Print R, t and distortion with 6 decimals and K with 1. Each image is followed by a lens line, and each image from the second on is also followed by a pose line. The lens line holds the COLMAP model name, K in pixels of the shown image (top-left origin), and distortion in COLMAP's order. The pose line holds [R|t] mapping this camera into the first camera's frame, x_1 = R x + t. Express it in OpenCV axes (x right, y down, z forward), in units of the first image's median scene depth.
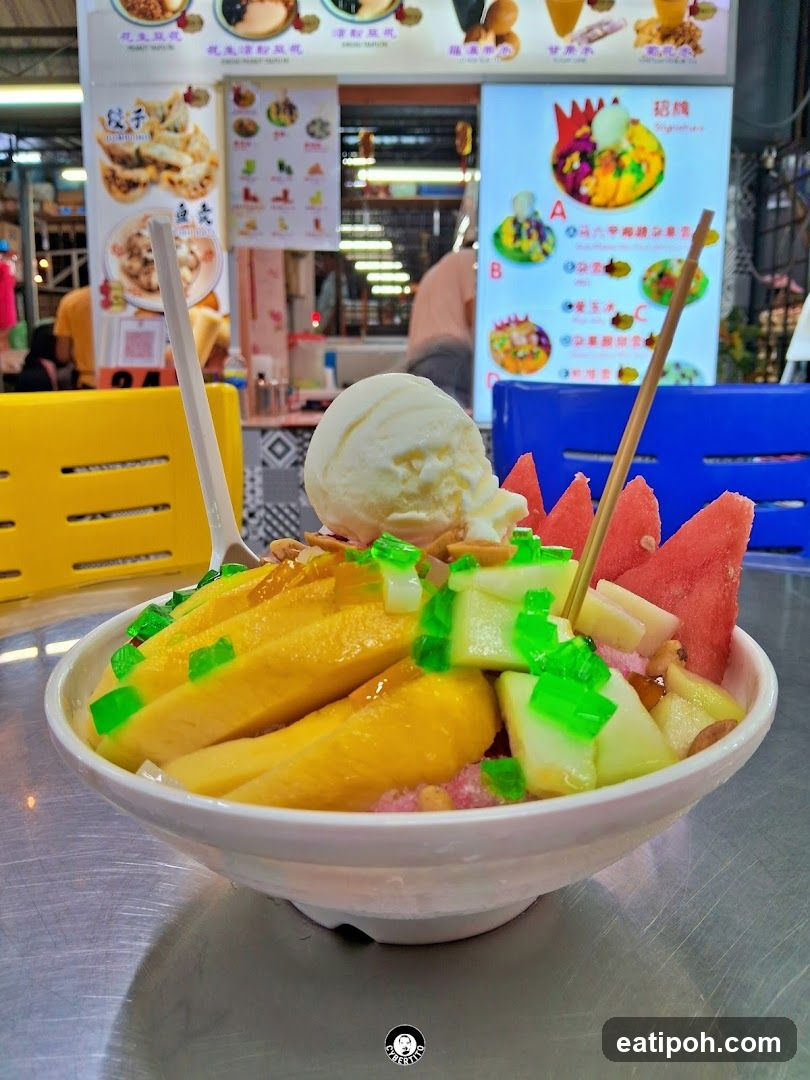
lens RADIAL K [[841.9, 0, 410.3], [0, 841.9, 543.2], [0, 0, 1]] dist [0.030875, -0.083401]
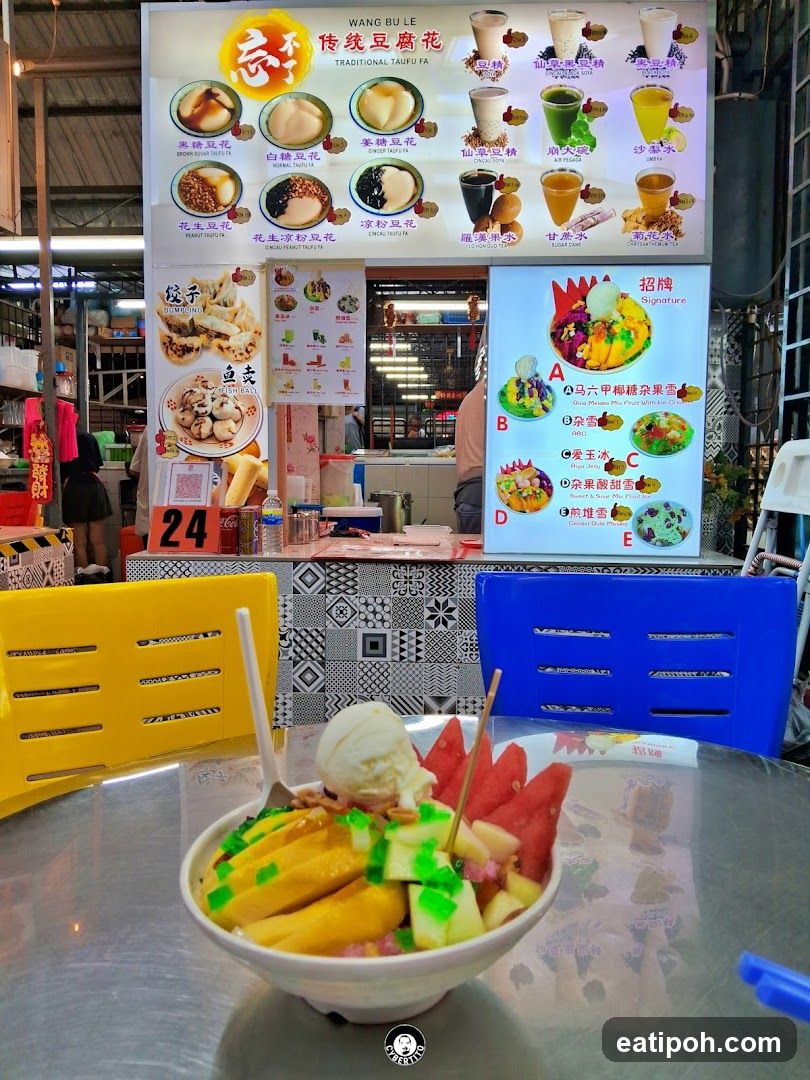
lens RADIAL K [[841.9, 0, 410.8], [0, 841.9, 550.6], [0, 0, 1]] dist [0.030875, -0.083401]
pose [[0.999379, 0.005050, -0.034887, 0.019322], [-0.008209, 0.995817, -0.091006, -0.049387], [0.034281, 0.091235, 0.995239, -0.117931]]
